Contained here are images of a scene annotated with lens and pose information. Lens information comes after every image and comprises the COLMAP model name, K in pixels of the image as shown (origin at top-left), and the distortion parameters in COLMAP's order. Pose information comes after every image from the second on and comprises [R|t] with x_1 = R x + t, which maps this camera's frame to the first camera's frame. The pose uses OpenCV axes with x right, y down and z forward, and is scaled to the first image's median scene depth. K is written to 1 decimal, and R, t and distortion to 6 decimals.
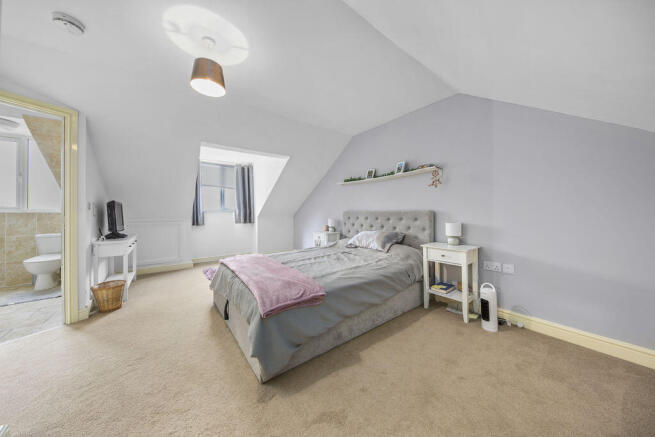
lens RADIAL K [[214.8, 0, 326.6], [0, 214.8, 213.2], [0, 0, 1]] dist [-0.001094, -0.000117]
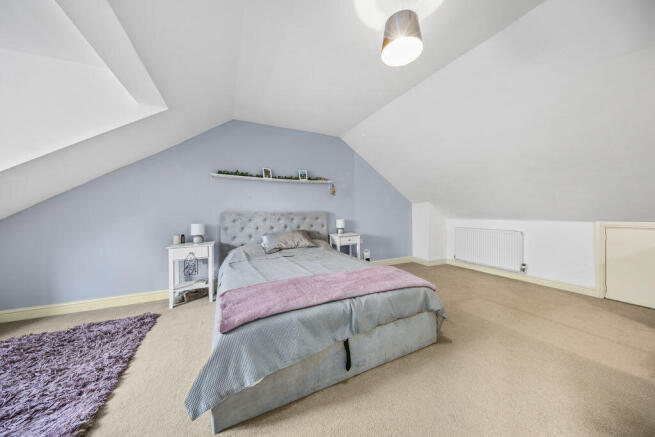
lens RADIAL K [[214.8, 0, 327.2], [0, 214.8, 214.6], [0, 0, 1]] dist [-0.001094, -0.000117]
pose [[0.190619, -0.023440, 0.981384, -0.788347], [0.004767, 0.999725, 0.022952, -0.021948], [-0.981653, 0.000303, 0.190678, 0.644807]]
